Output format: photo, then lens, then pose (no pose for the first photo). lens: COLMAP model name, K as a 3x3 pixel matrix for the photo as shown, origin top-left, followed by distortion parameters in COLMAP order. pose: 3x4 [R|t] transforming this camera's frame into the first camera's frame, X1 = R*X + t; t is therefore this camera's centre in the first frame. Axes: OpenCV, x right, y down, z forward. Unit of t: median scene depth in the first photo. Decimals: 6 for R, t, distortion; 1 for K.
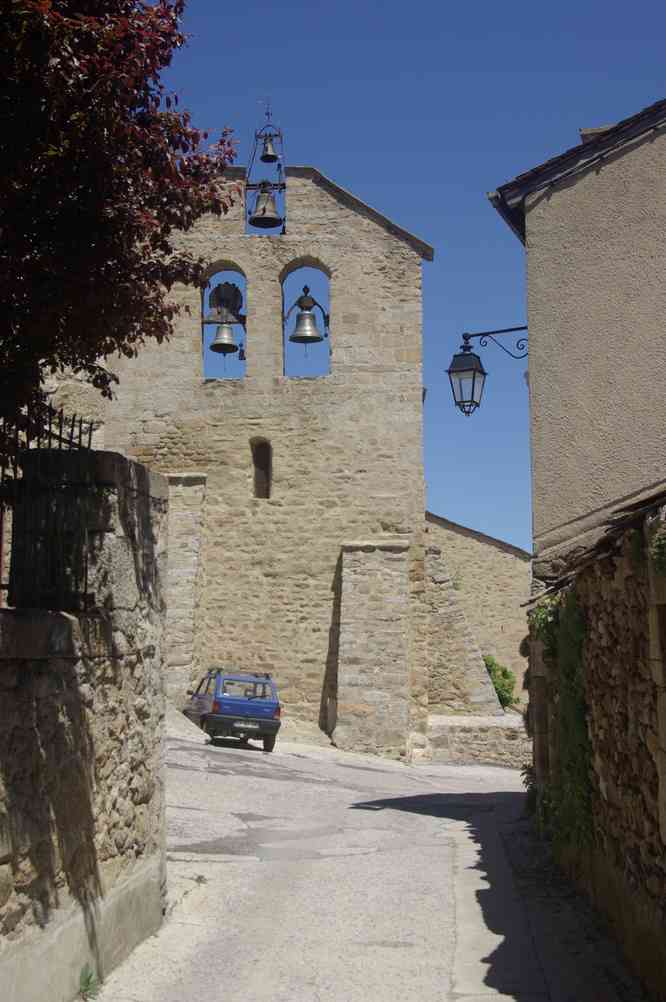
lens RADIAL K [[1196.8, 0, 333.1], [0, 1196.8, 500.9], [0, 0, 1]] dist [-0.003068, 0.000000]
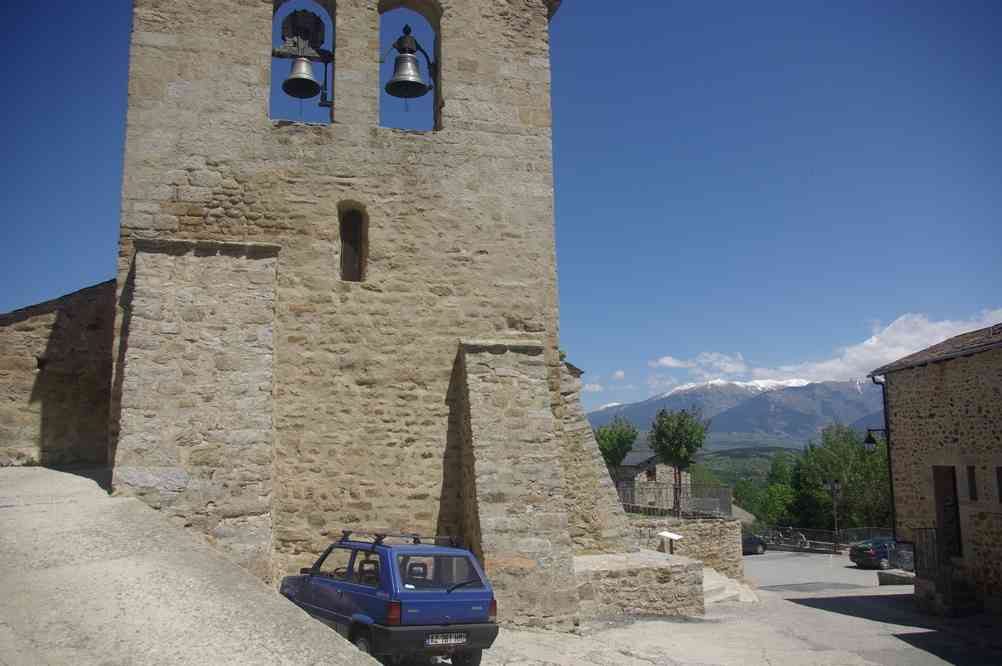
lens RADIAL K [[787.2, 0, 501.0], [0, 787.2, 334.5], [0, 0, 1]] dist [-0.076426, 0.004231]
pose [[0.947053, 0.026075, 0.320017, -0.129360], [-0.017402, 0.999400, -0.029933, 0.044733], [-0.320606, 0.022779, 0.946939, 0.505455]]
